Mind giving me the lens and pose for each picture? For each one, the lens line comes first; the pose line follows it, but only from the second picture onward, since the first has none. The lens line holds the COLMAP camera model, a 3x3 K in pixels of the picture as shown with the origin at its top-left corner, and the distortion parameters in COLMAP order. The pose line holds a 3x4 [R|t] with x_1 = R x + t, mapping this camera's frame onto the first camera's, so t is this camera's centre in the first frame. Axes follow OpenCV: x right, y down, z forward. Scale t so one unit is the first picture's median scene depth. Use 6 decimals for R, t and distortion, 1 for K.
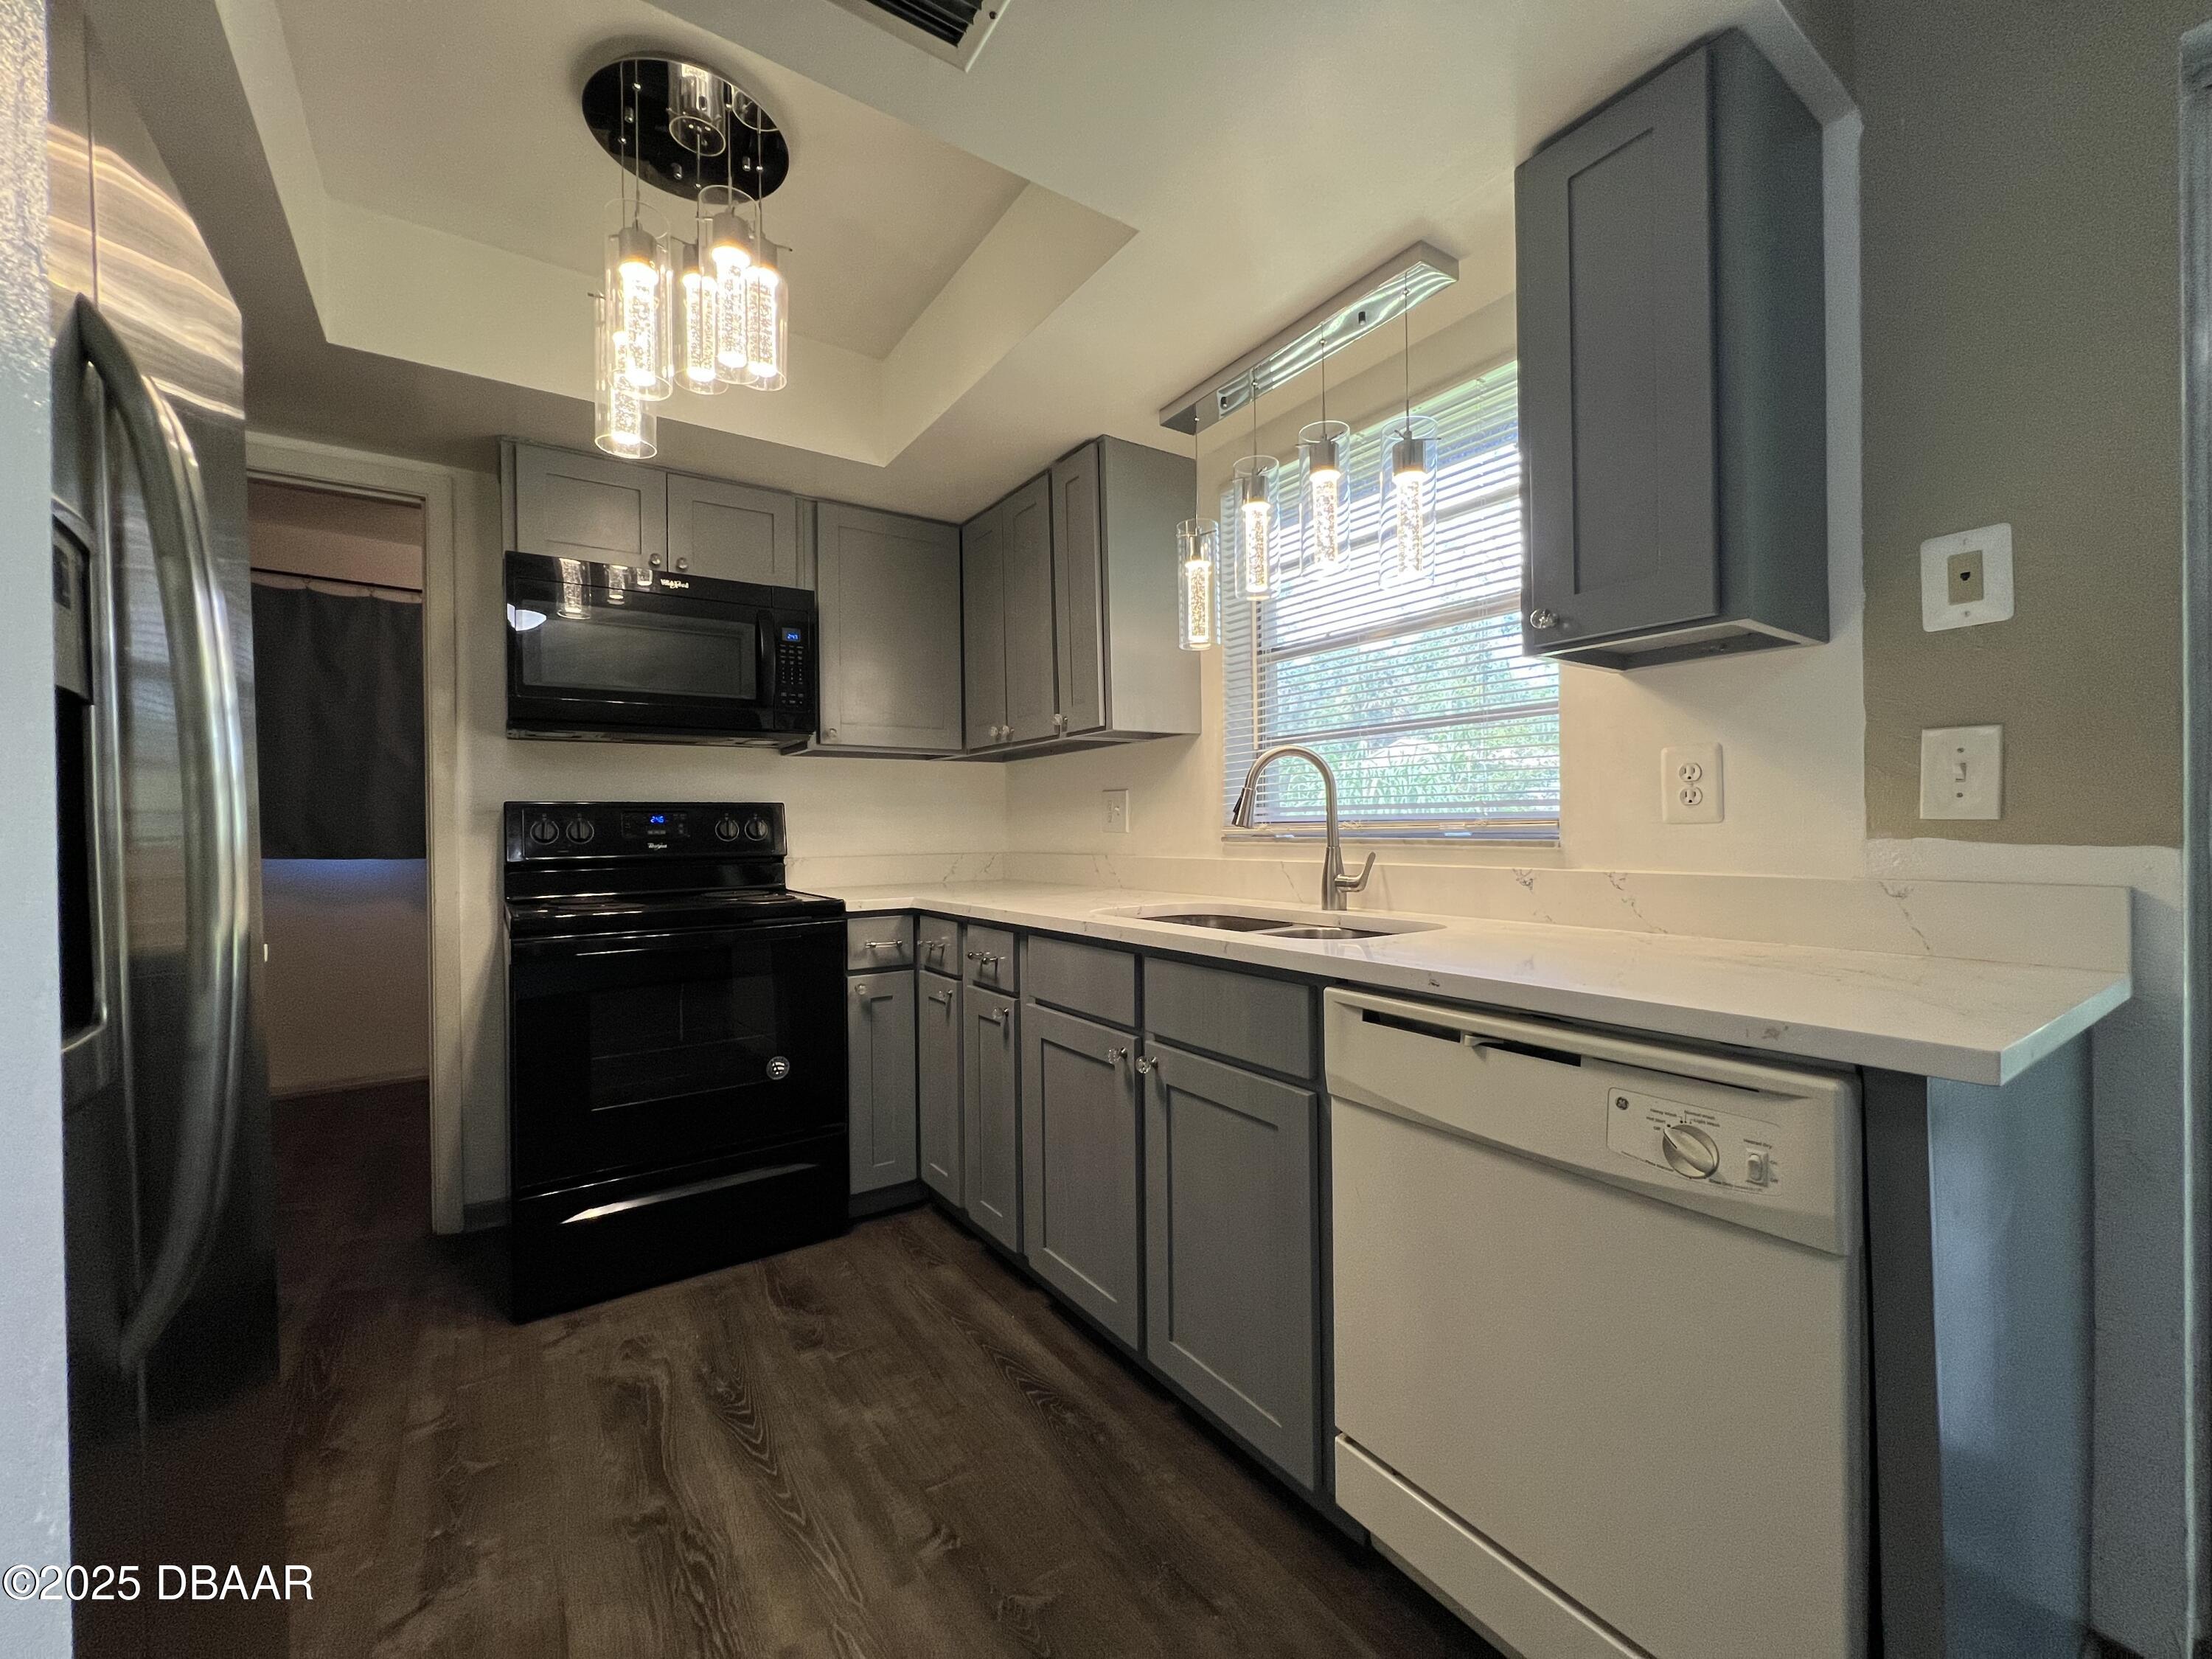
lens RADIAL K [[885.3, 0, 1101.7], [0, 885.3, 828.5], [0, 0, 1]] dist [-0.004732, 0.001528]
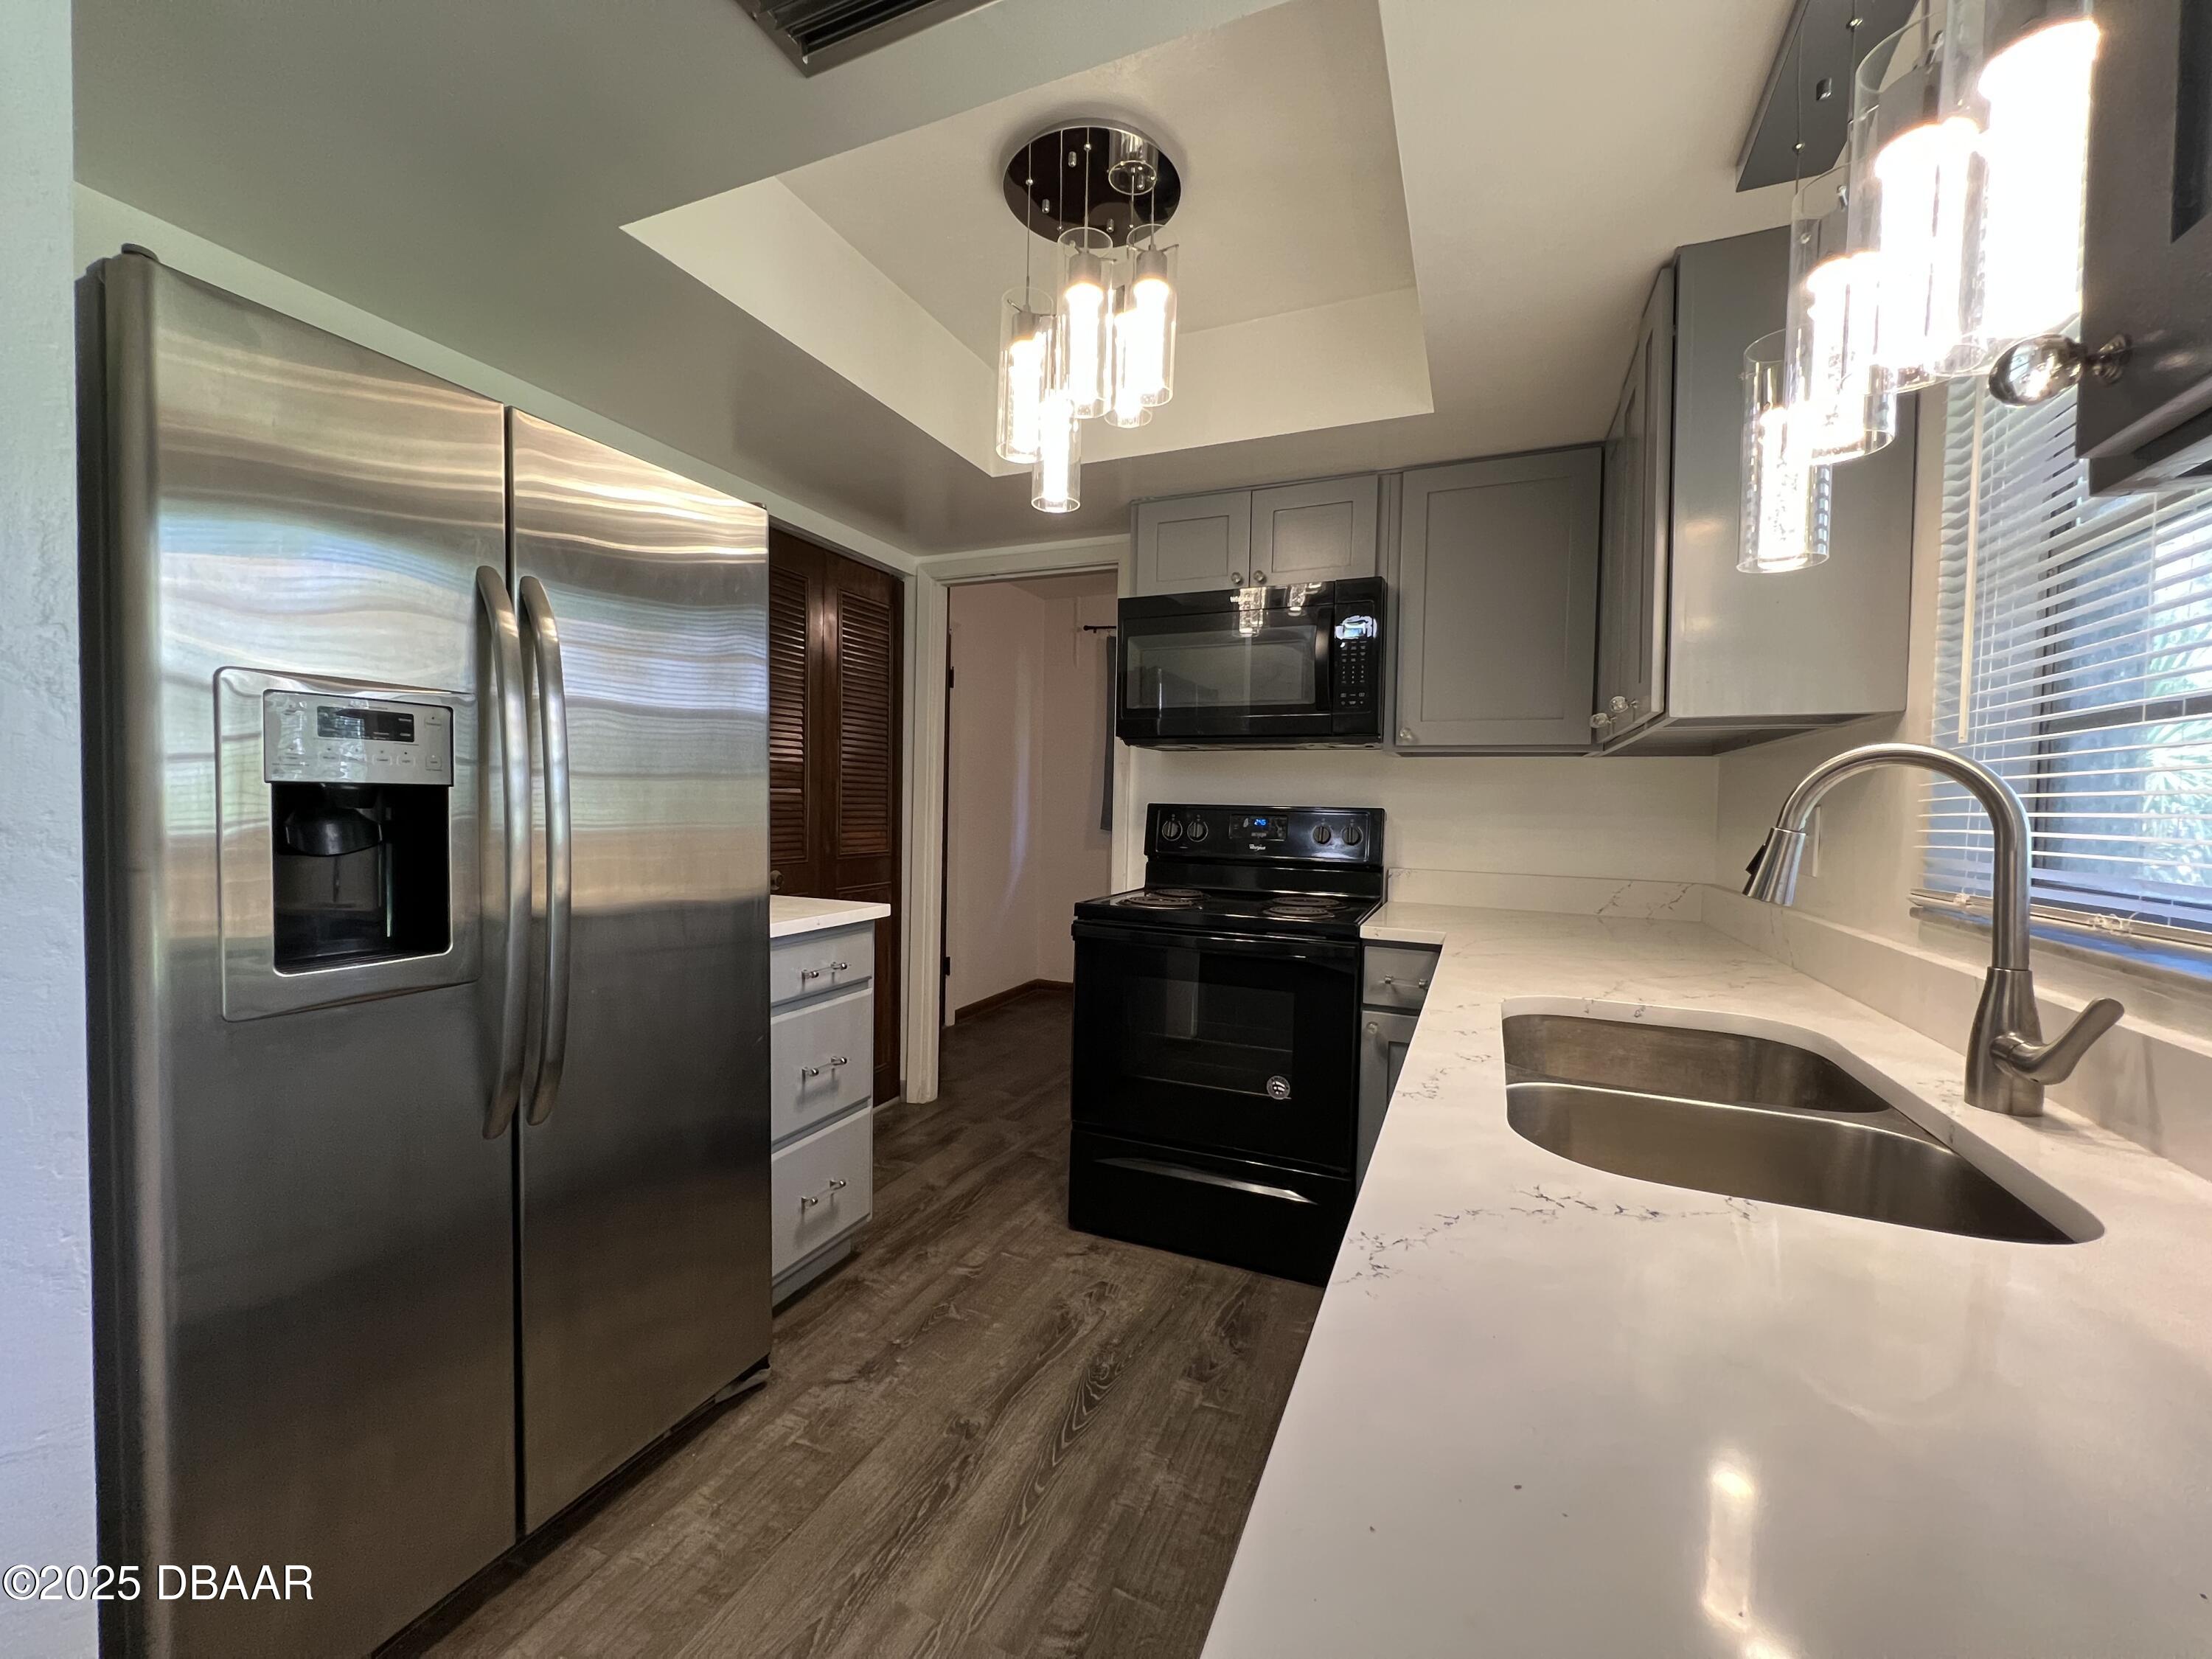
lens RADIAL K [[885.3, 0, 1100.9], [0, 885.3, 829.0], [0, 0, 1]] dist [-0.004732, 0.001528]
pose [[0.528147, 0.050956, -0.847622, 0.441555], [-0.029393, 0.998697, 0.041724, -0.061213], [0.848644, 0.002878, 0.528957, 0.421089]]
